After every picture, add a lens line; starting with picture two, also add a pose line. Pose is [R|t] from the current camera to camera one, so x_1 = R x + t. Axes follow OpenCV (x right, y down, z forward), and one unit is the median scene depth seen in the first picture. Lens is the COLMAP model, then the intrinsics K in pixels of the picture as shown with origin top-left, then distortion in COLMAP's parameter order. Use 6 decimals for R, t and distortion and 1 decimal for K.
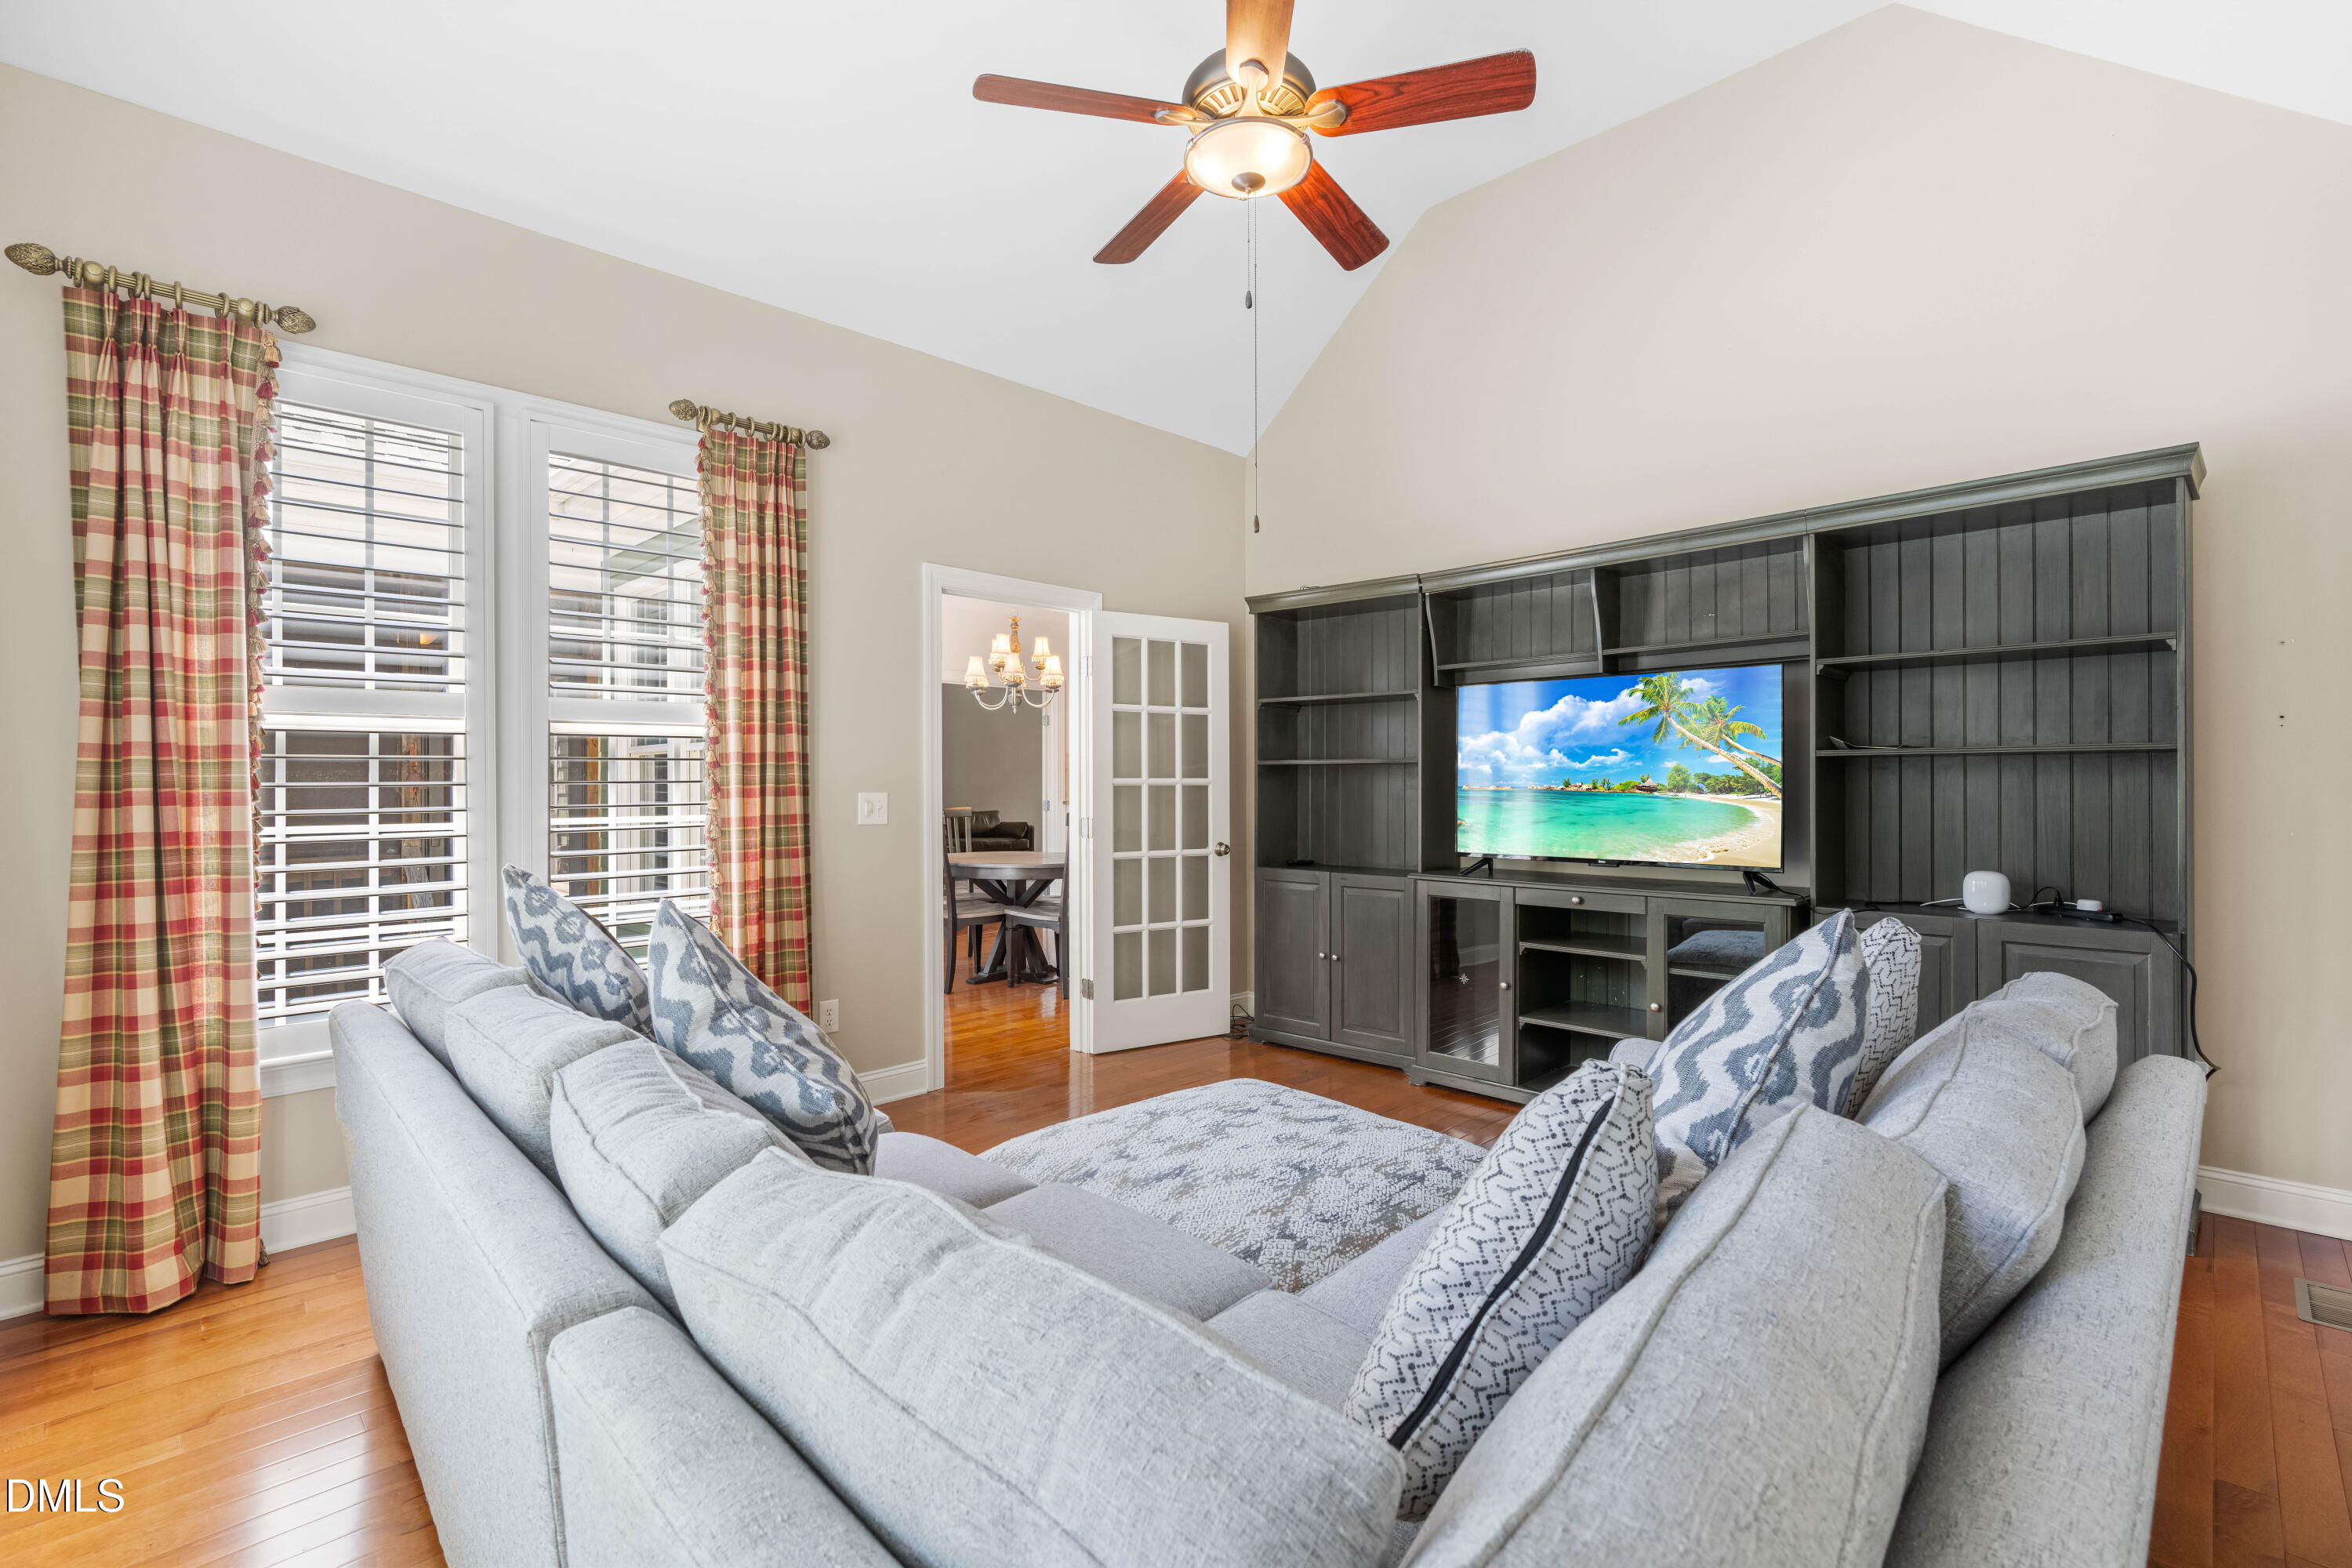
lens RADIAL K [[1064.2, 0, 1181.7], [0, 1064.2, 783.8], [0, 0, 1]] dist [-0.008418, 0.003466]
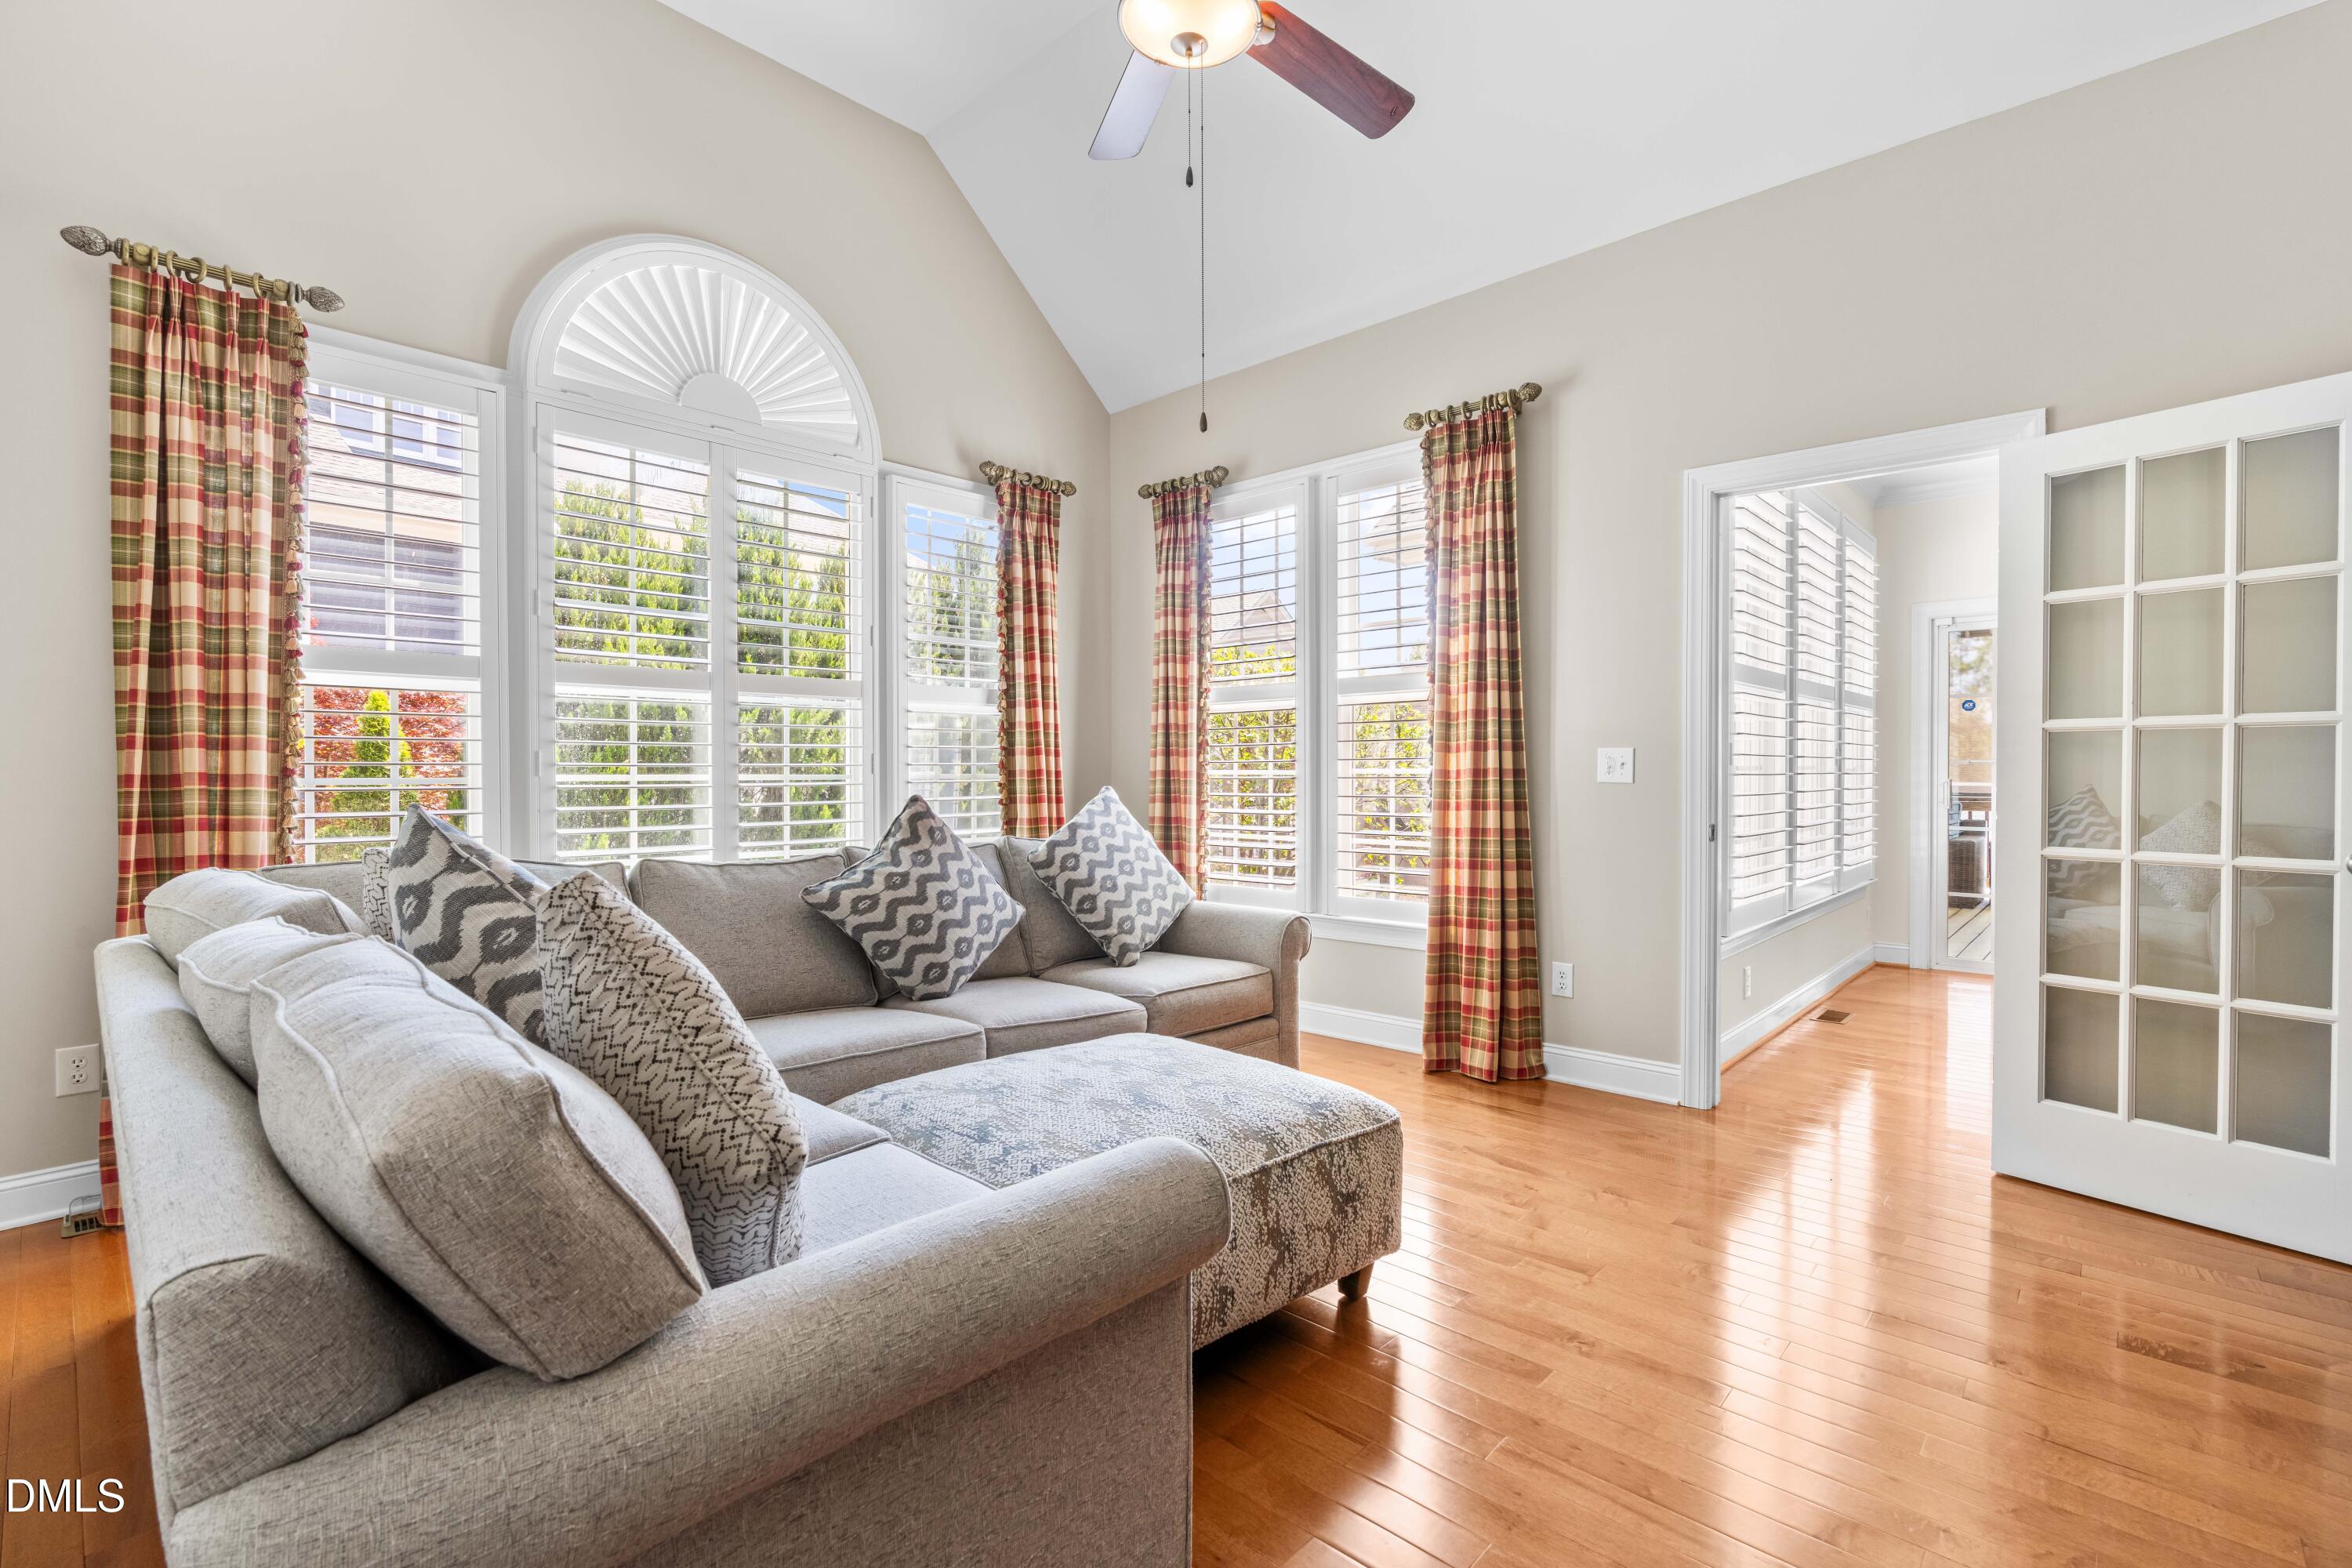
lens RADIAL K [[1064.2, 0, 1181.4], [0, 1064.2, 783.6], [0, 0, 1]] dist [-0.008418, 0.003466]
pose [[0.019470, 0.014495, -0.999705, 0.790302], [0.000581, 0.999895, 0.014509, 0.034044], [0.999810, -0.000863, 0.019459, 0.797230]]
